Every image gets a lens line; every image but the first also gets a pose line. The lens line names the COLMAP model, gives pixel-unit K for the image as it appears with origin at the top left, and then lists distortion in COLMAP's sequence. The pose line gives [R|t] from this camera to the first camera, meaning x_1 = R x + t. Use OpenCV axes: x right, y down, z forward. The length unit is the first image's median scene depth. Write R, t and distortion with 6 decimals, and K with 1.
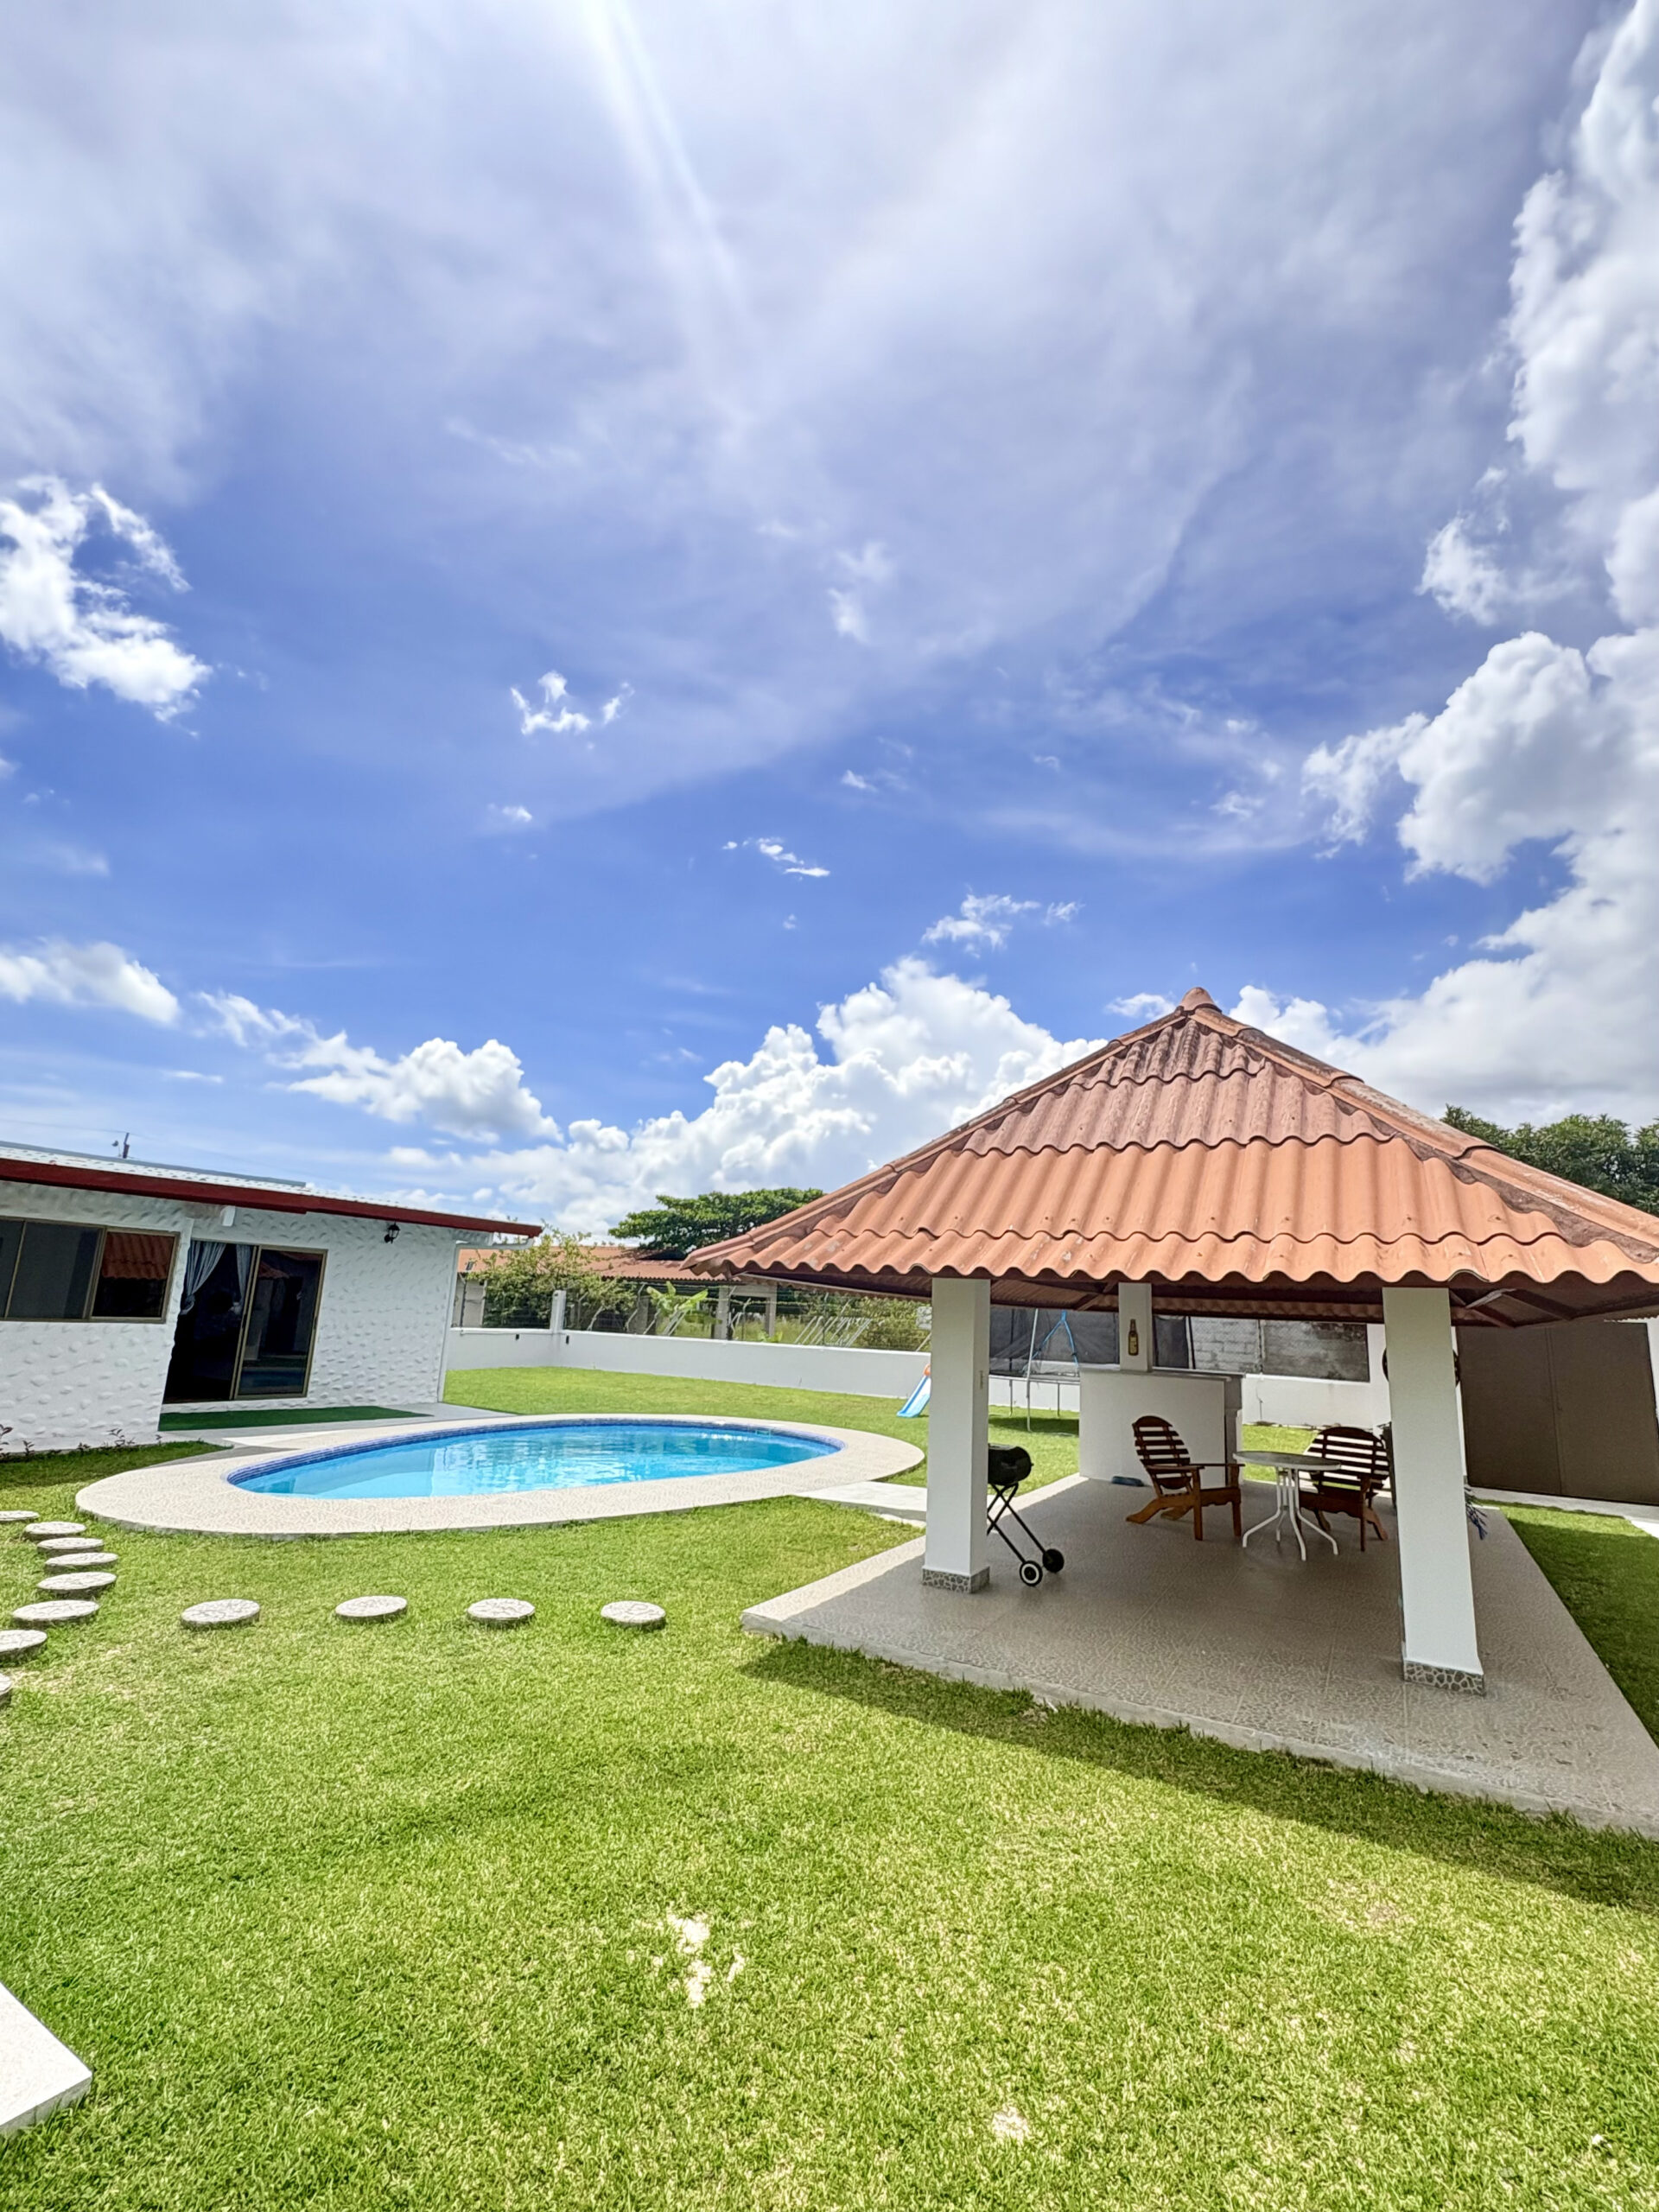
lens RADIAL K [[957.6, 0, 829.5], [0, 957.6, 1106.0], [0, 0, 1]] dist [0.001406, 0.000080]
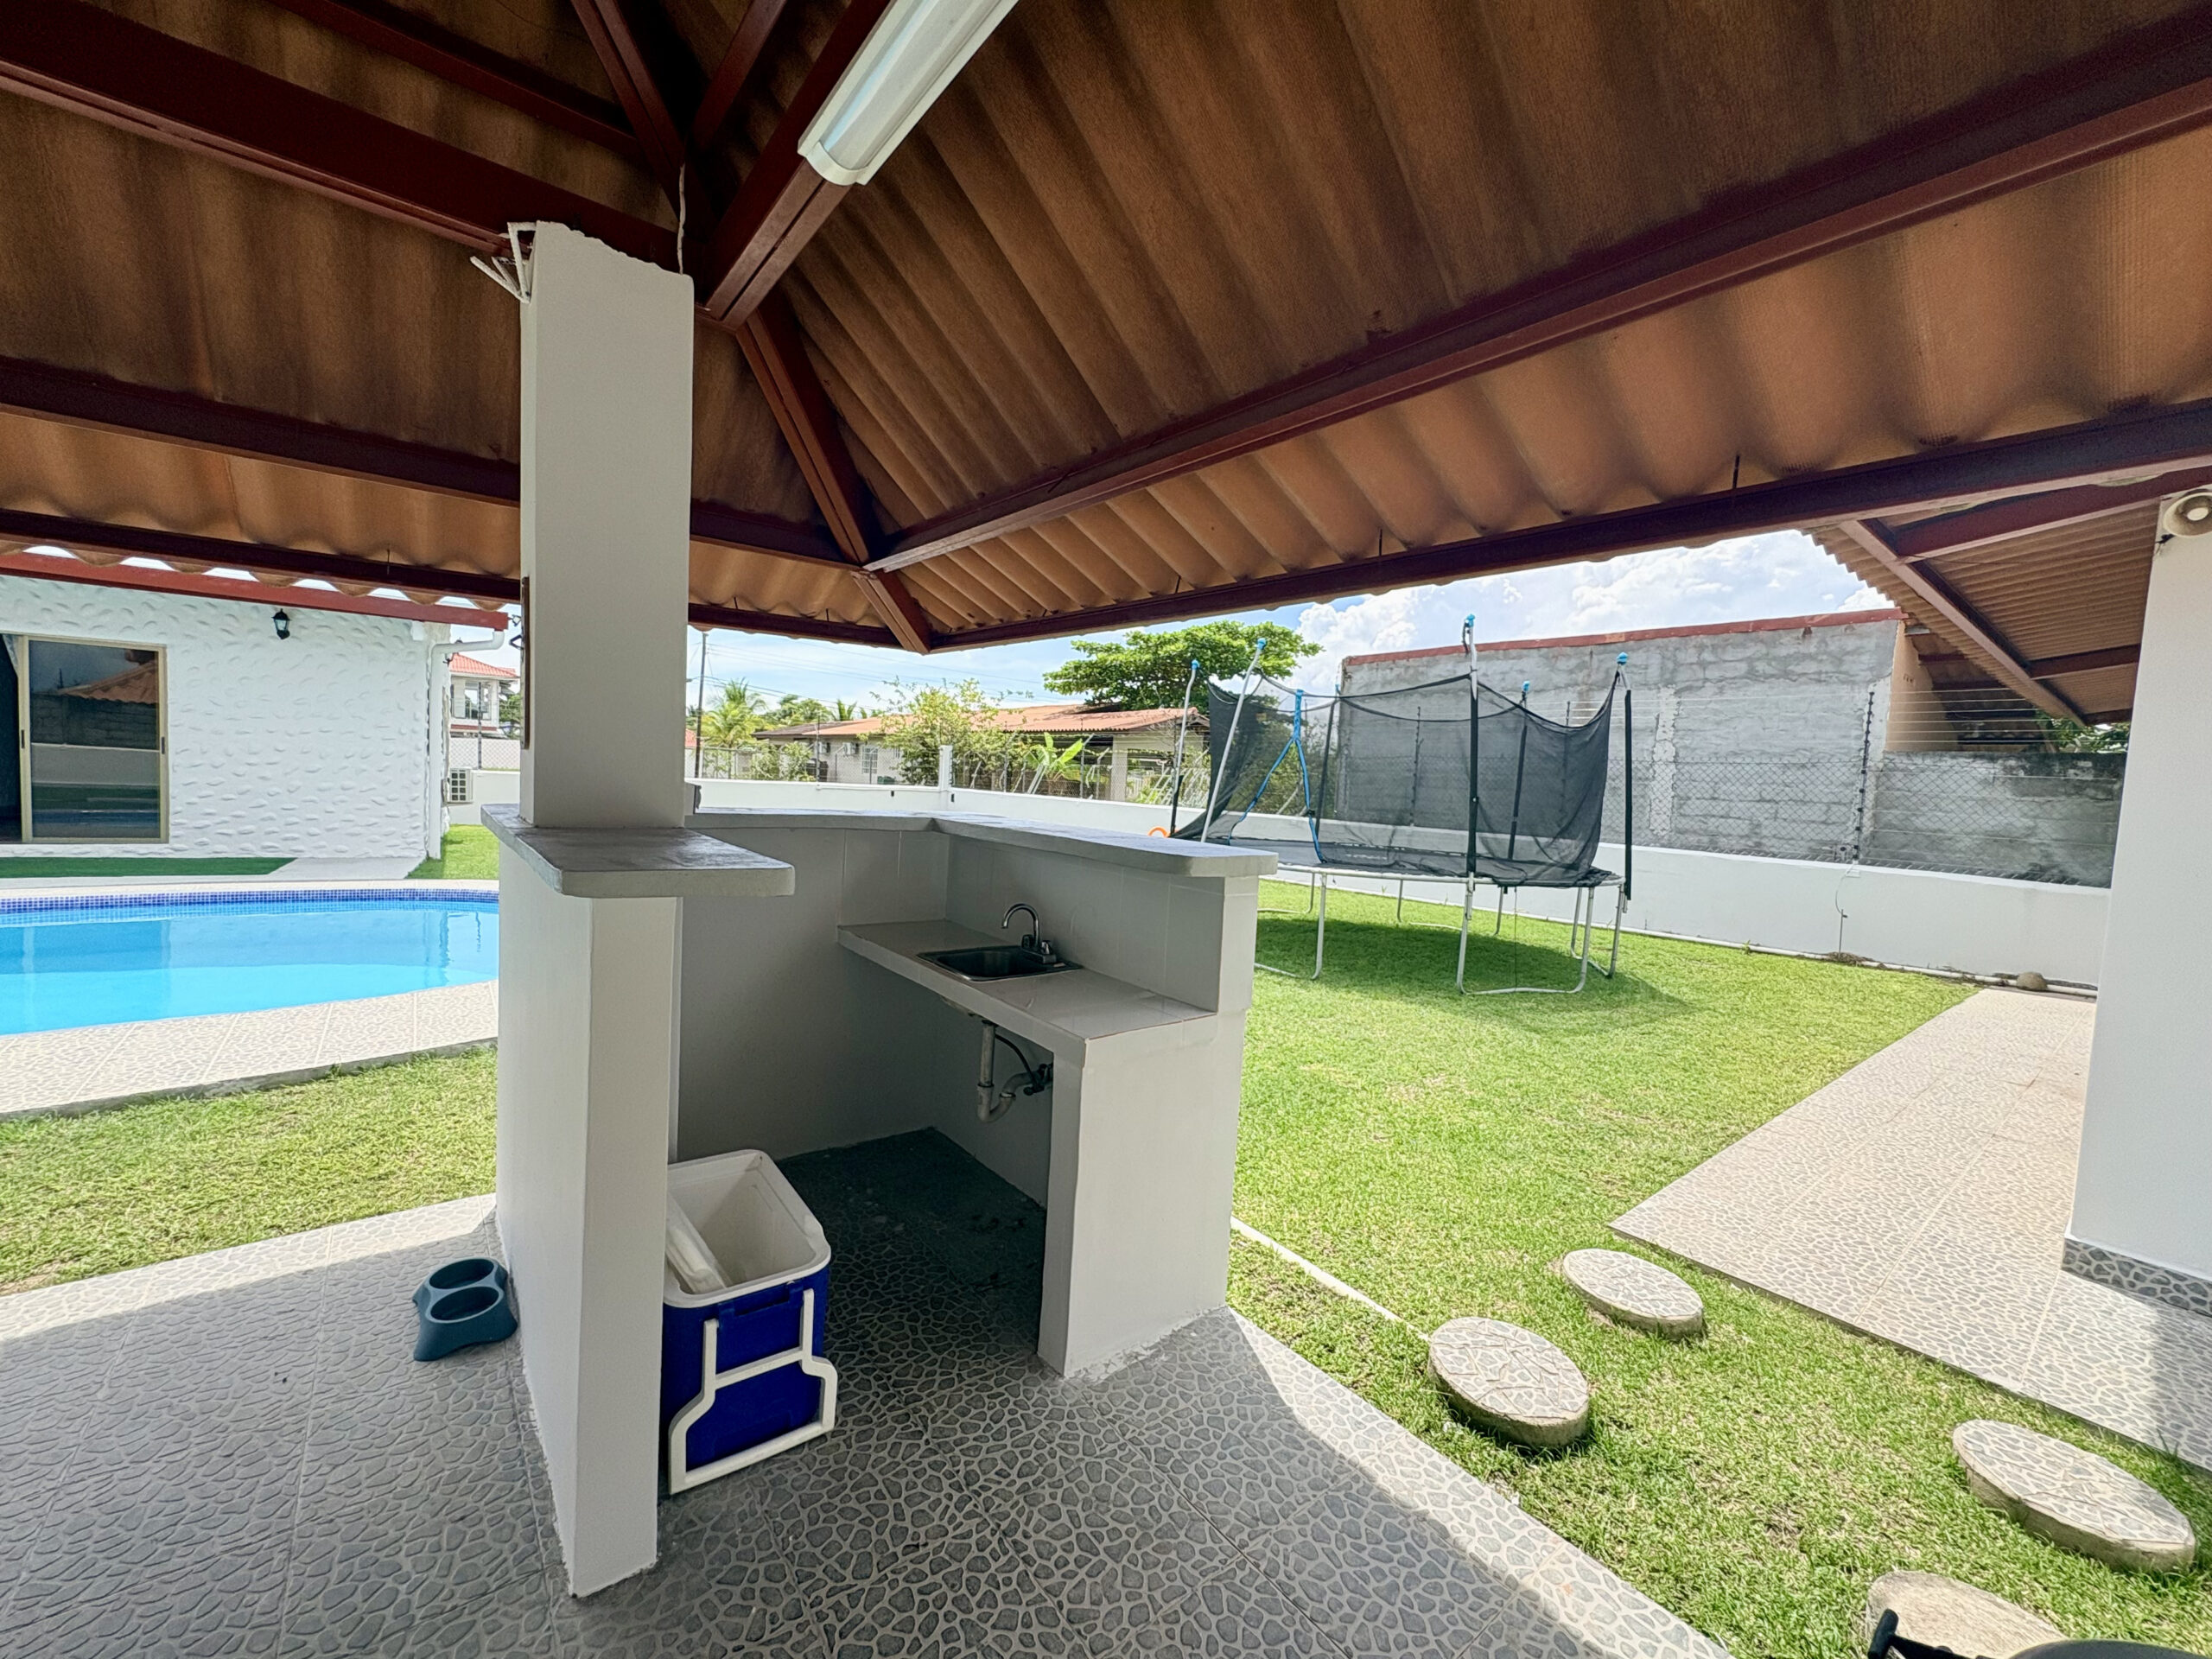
lens RADIAL K [[863.3, 0, 1106.0], [0, 863.3, 829.5], [0, 0, 1]] dist [-0.009272, 0.000035]
pose [[0.925638, 0.024190, -0.377636, 0.254121], [0.073184, 0.967670, 0.241369, 0.124985], [0.371265, -0.251057, 0.893942, 0.455474]]
